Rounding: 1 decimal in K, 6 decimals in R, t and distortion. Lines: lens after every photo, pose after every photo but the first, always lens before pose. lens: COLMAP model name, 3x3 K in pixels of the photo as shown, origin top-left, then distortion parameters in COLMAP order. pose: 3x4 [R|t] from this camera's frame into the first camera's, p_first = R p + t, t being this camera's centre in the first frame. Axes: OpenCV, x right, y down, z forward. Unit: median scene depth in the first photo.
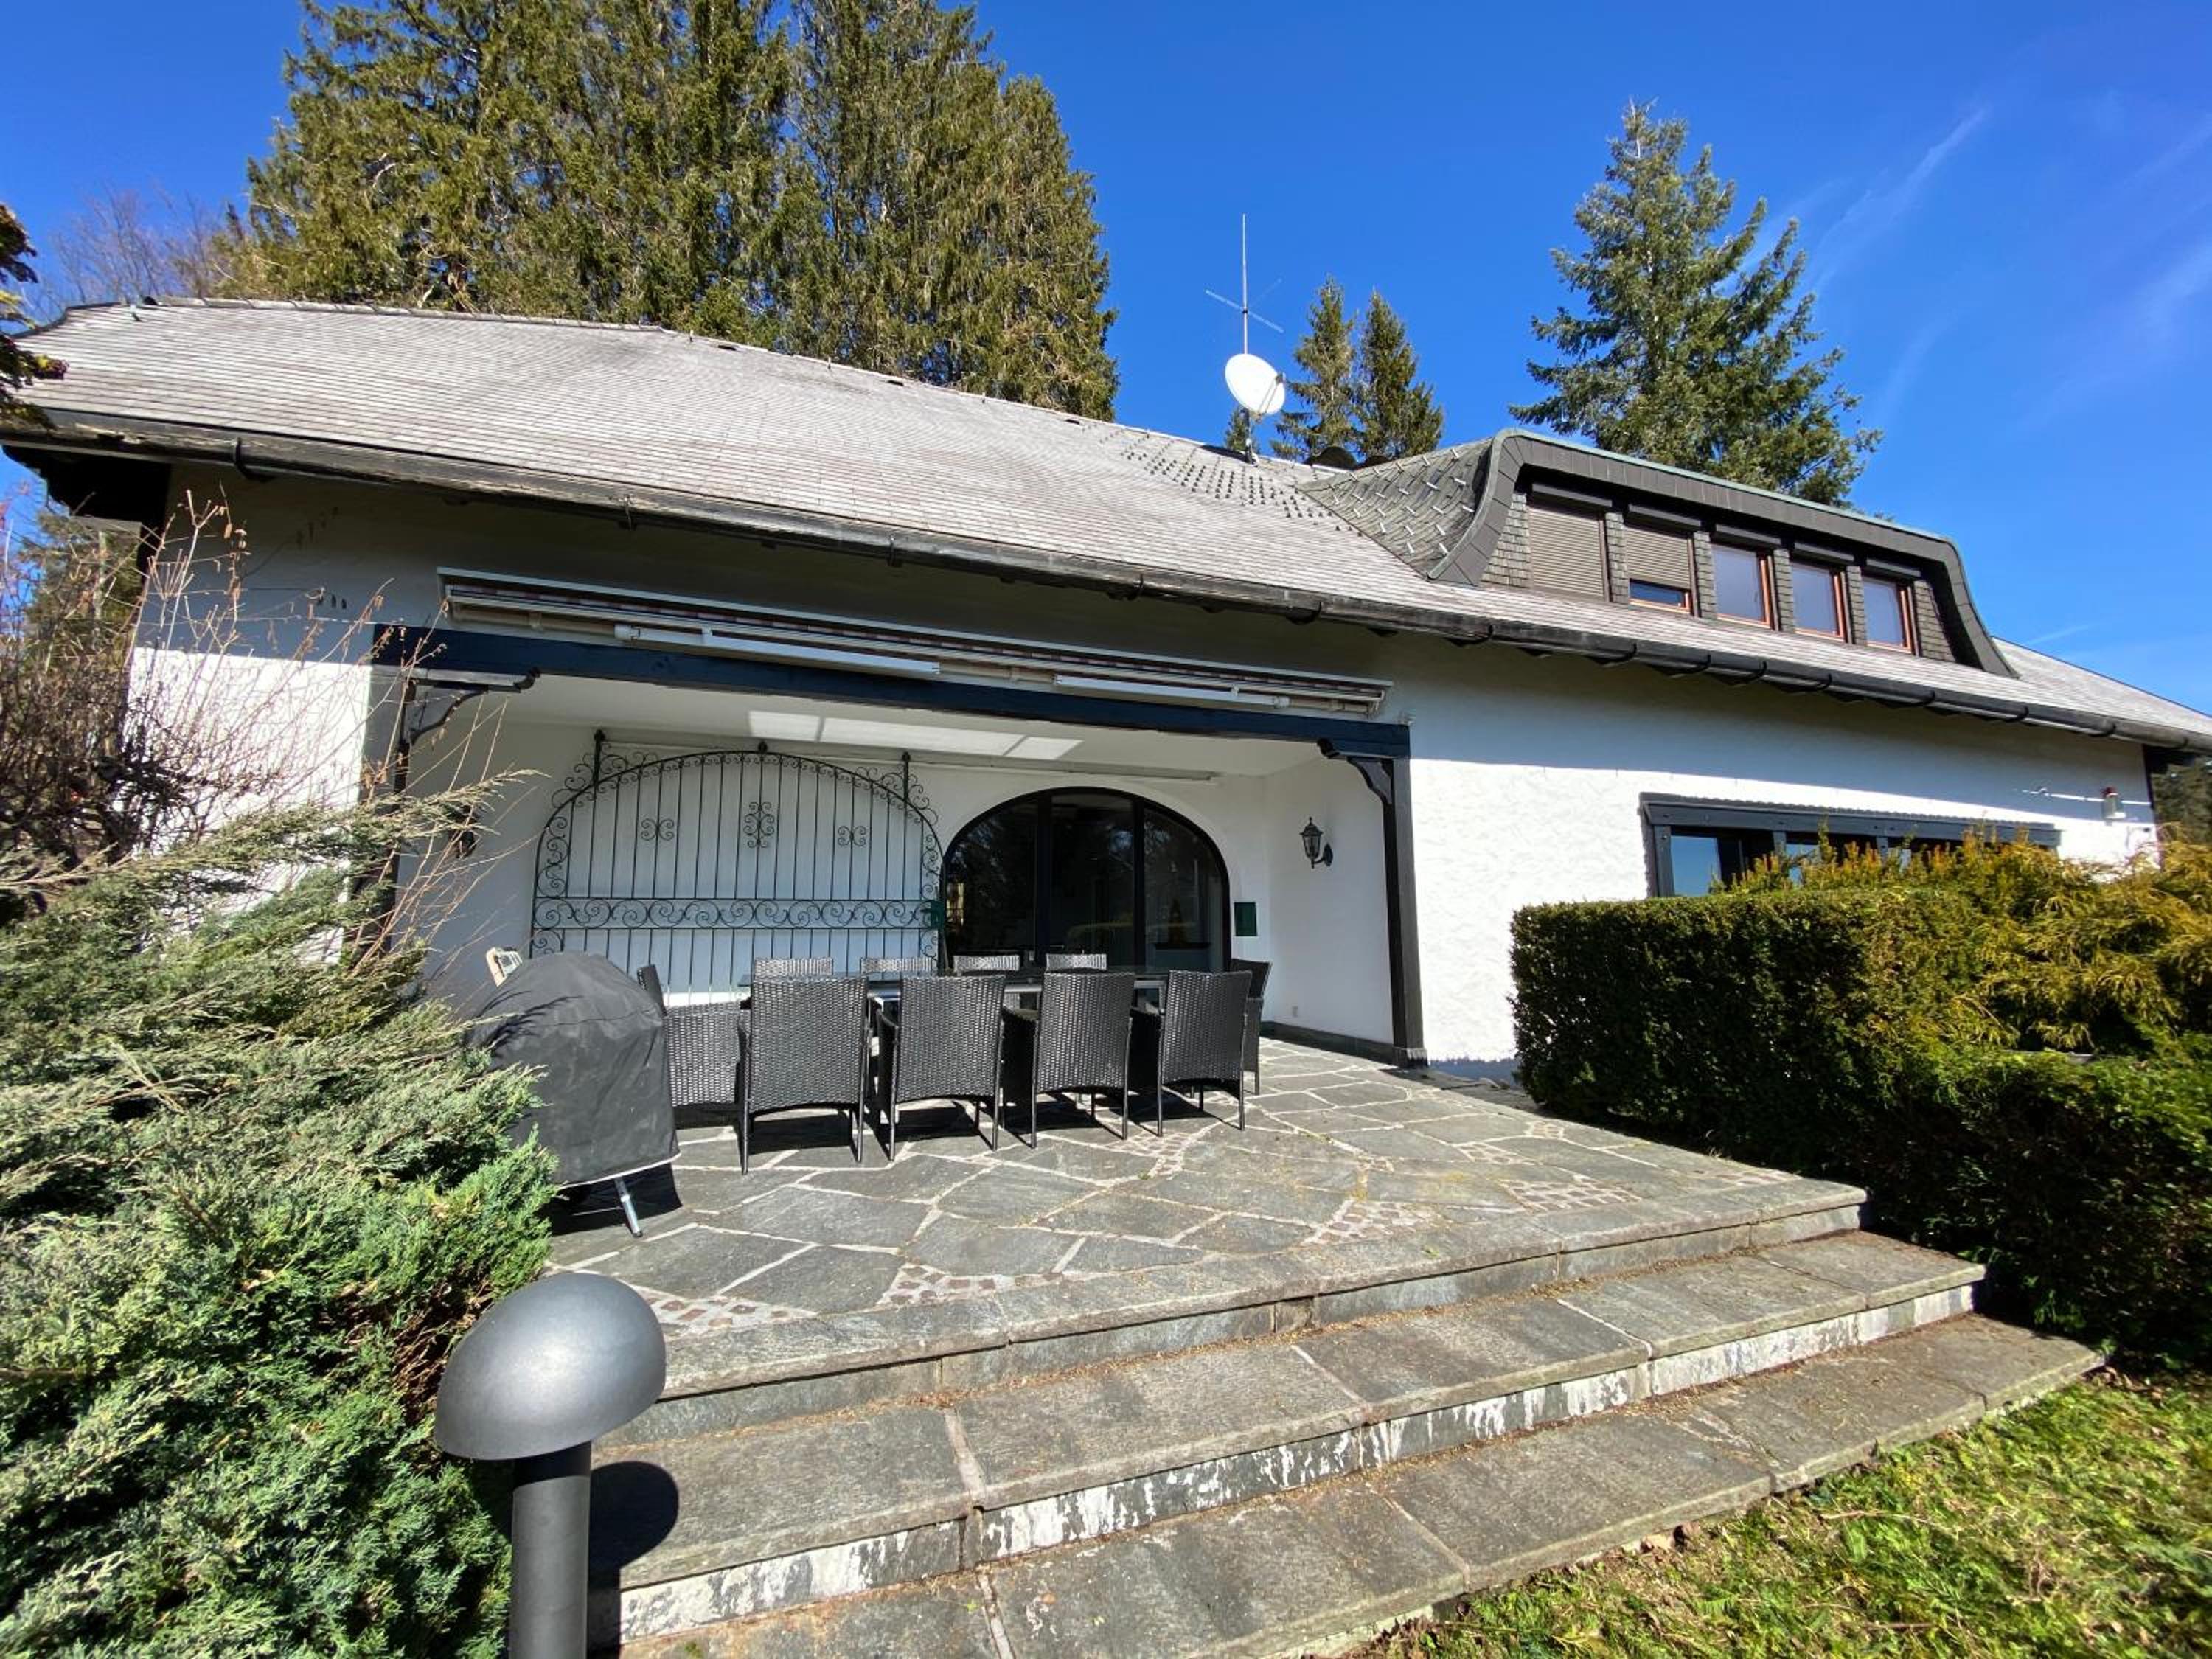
lens RADIAL K [[909.1, 0, 1106.0], [0, 909.1, 829.5], [0, 0, 1]] dist [0.021050, -0.000131]
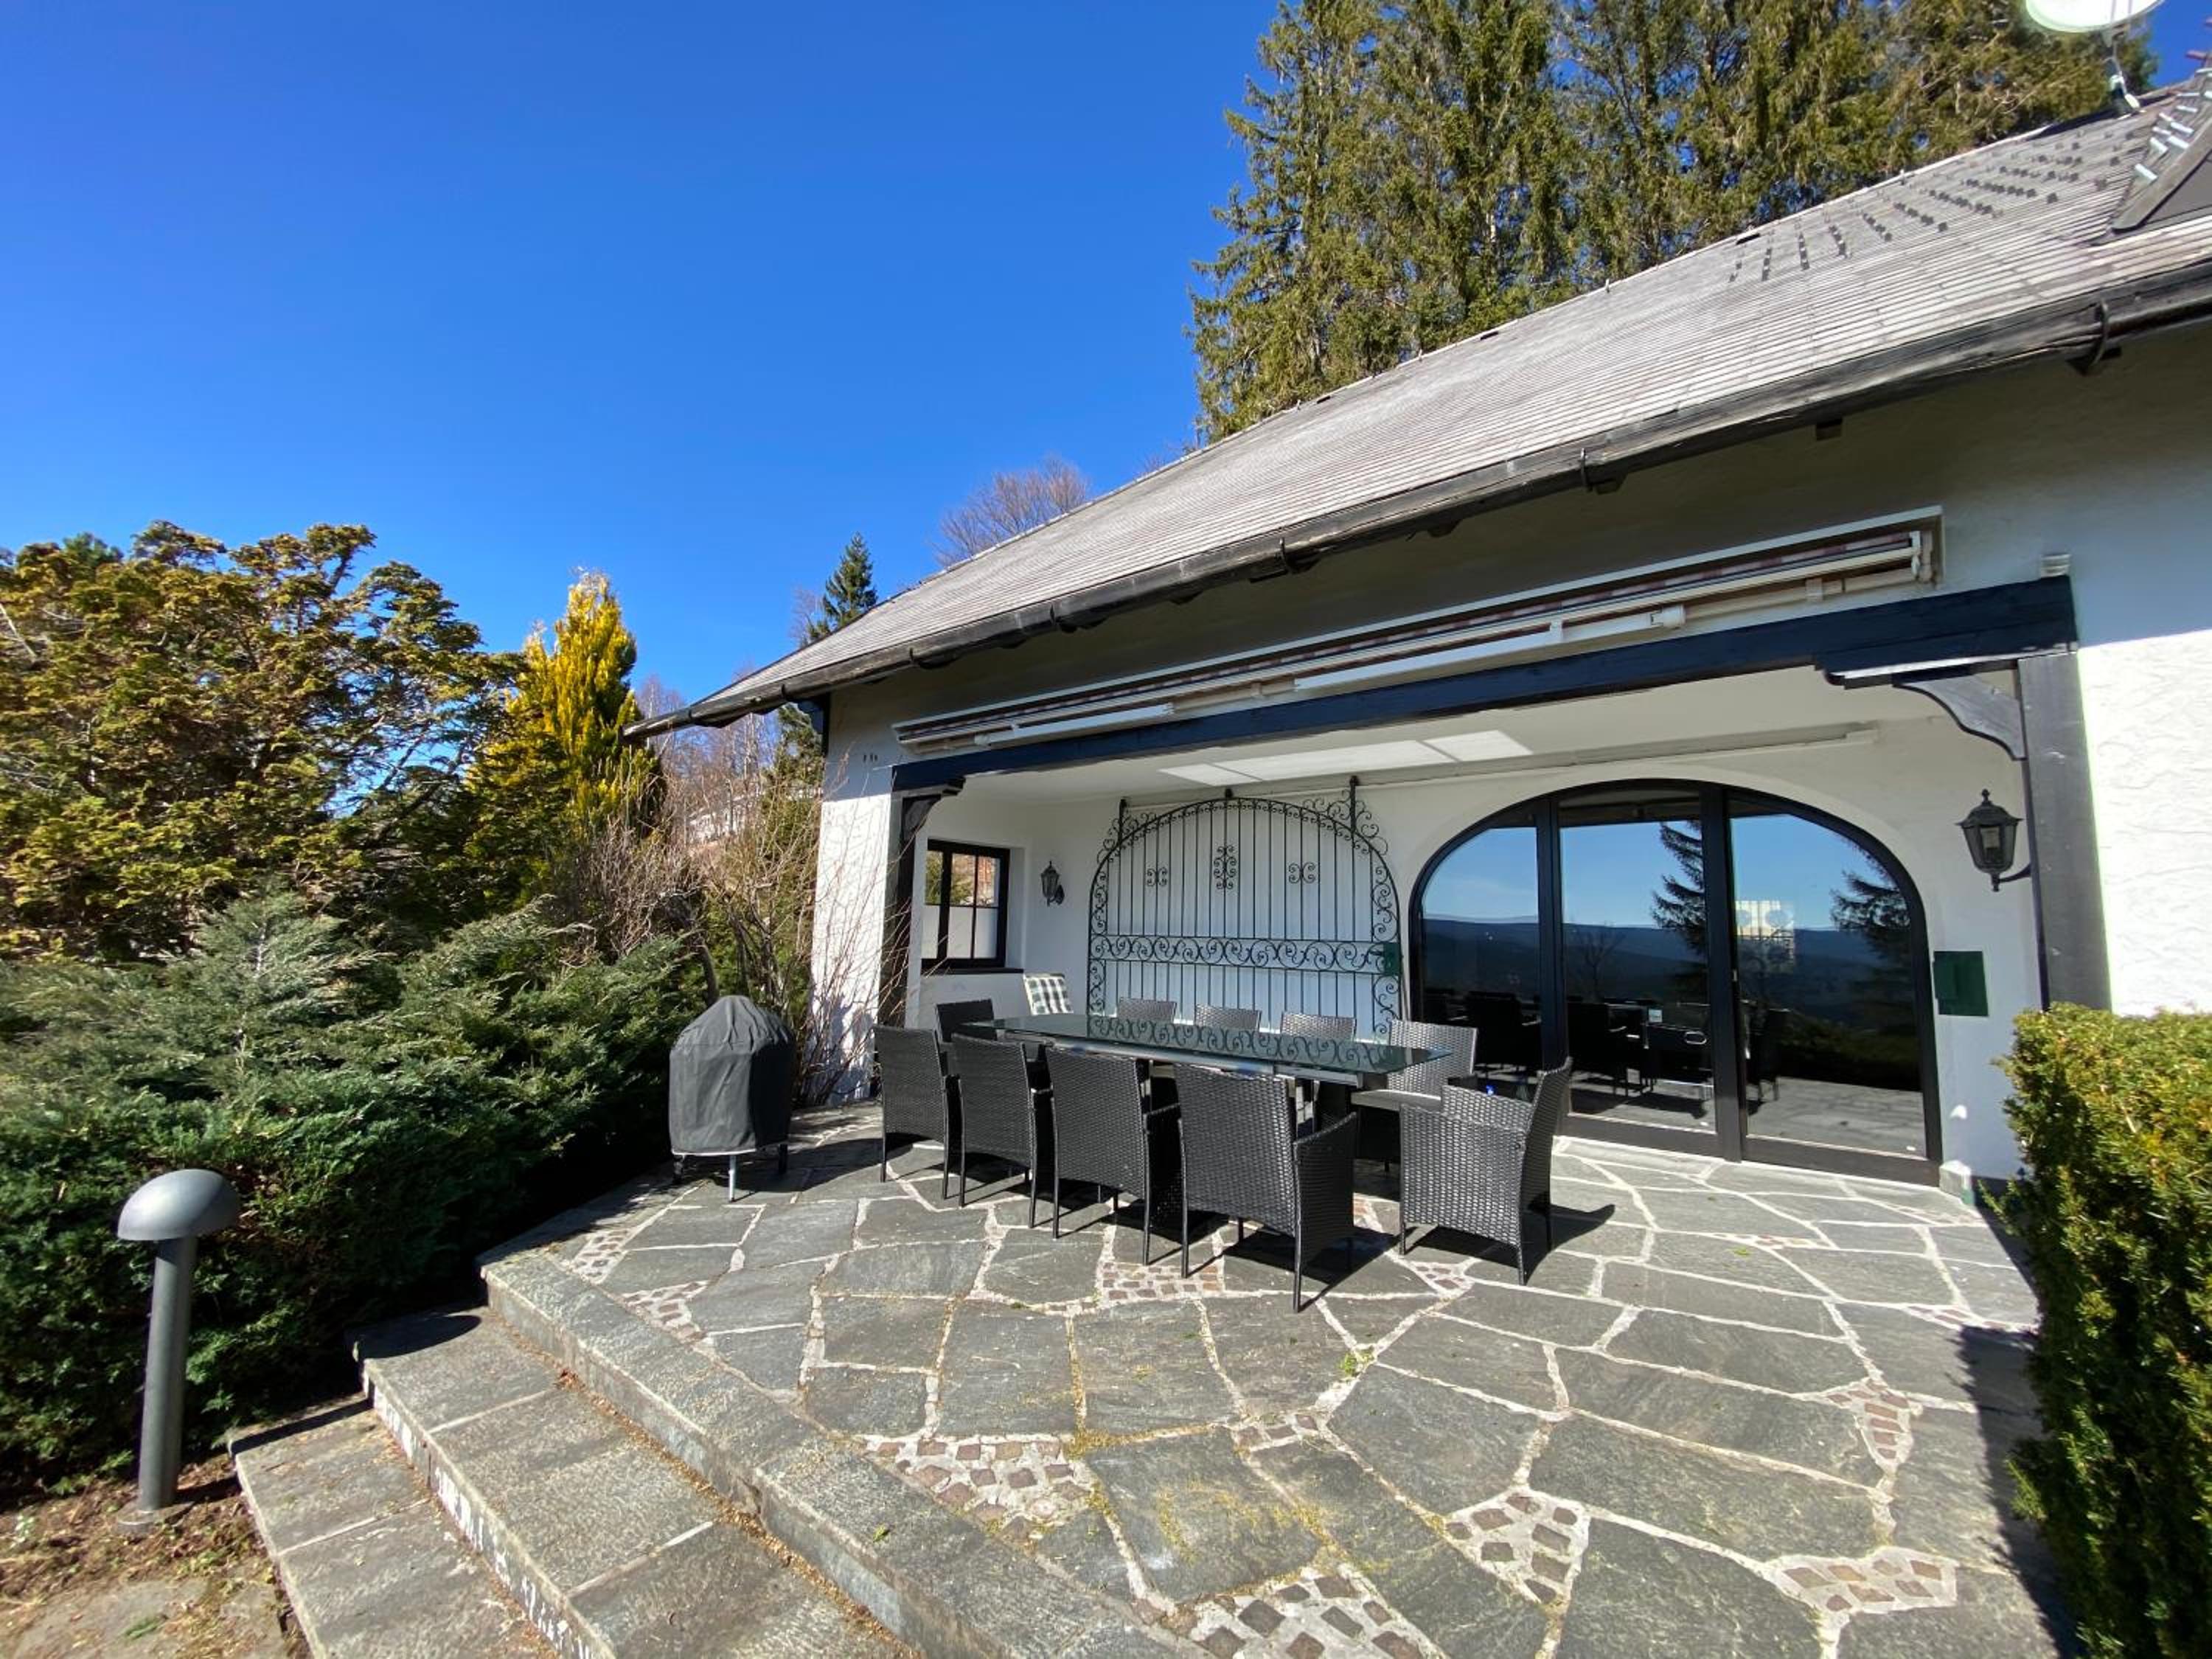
lens RADIAL K [[909.1, 0, 1106.0], [0, 909.1, 829.5], [0, 0, 1]] dist [0.021050, -0.000131]
pose [[0.482660, -0.086185, -0.871557, 0.494821], [0.081548, 0.995246, -0.053255, -0.004657], [0.872003, -0.045370, 0.487394, 0.384707]]
